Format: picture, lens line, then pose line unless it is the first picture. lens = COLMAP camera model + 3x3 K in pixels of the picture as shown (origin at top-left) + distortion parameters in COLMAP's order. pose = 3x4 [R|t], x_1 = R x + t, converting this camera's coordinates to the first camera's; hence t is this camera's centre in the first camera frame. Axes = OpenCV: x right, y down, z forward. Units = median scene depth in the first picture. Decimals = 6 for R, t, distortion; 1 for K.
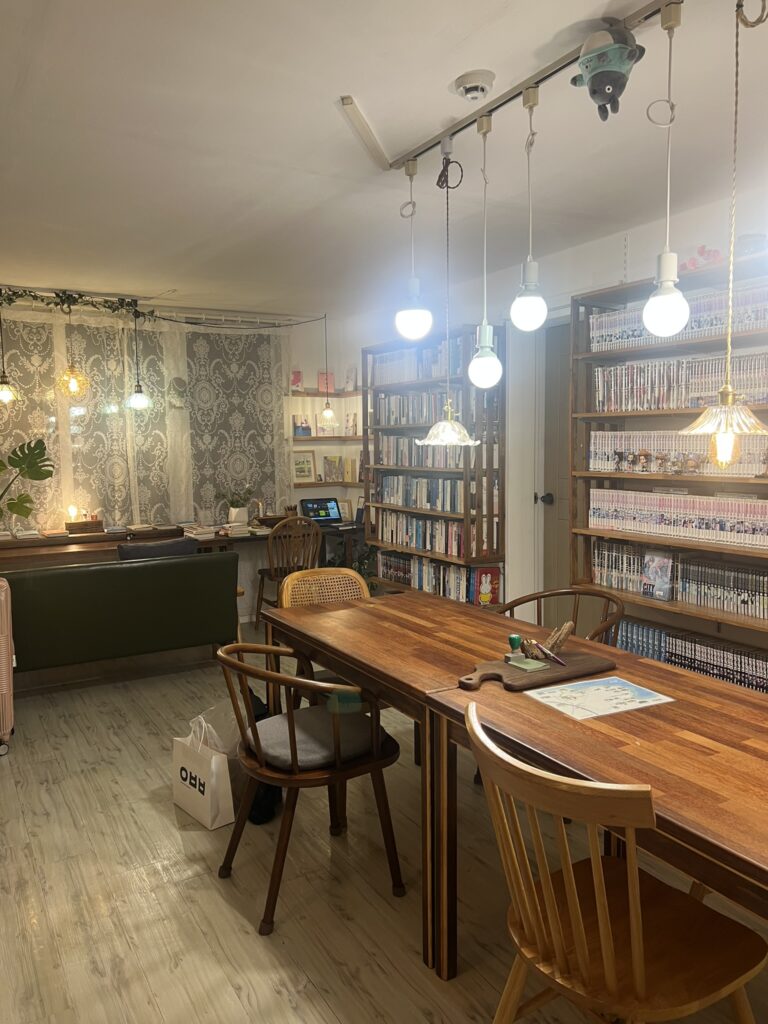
lens RADIAL K [[774.2, 0, 381.6], [0, 774.2, 509.9], [0, 0, 1]] dist [0.057072, -0.059266]
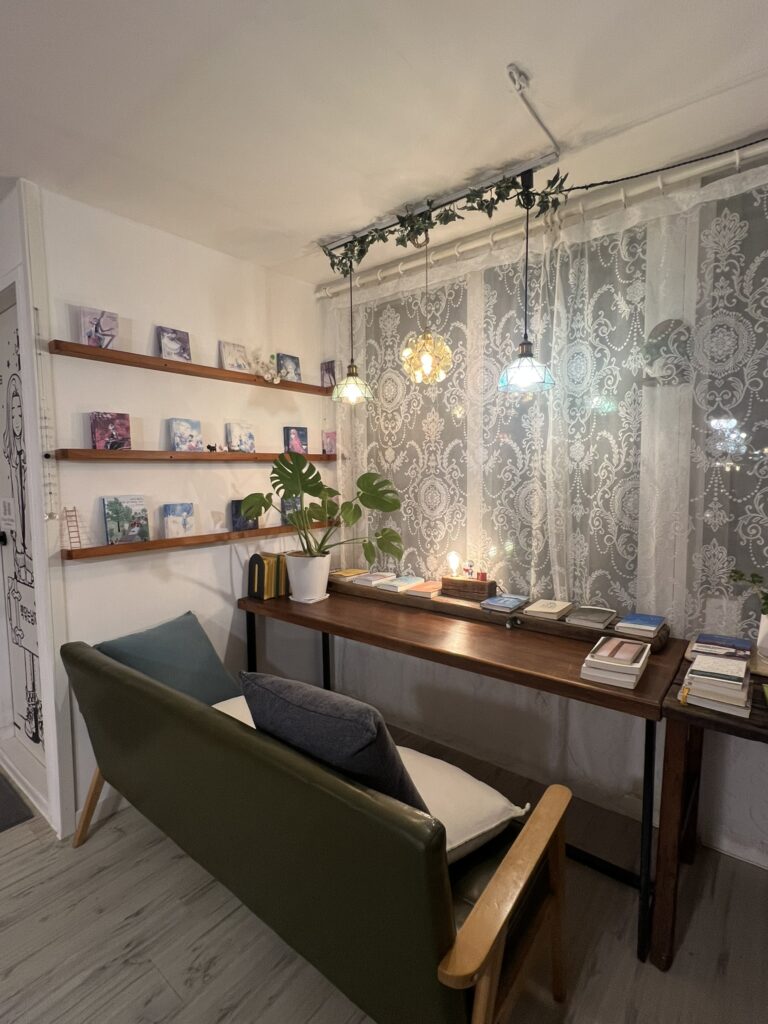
lens RADIAL K [[484.3, 0, 390.7], [0, 484.3, 508.6], [0, 0, 1]] dist [0.001327, -0.001164]
pose [[0.381879, 0.082124, -0.920556, -0.042064], [-0.073425, 0.995592, 0.058359, -0.059902], [0.921291, 0.045306, 0.386225, 0.756100]]
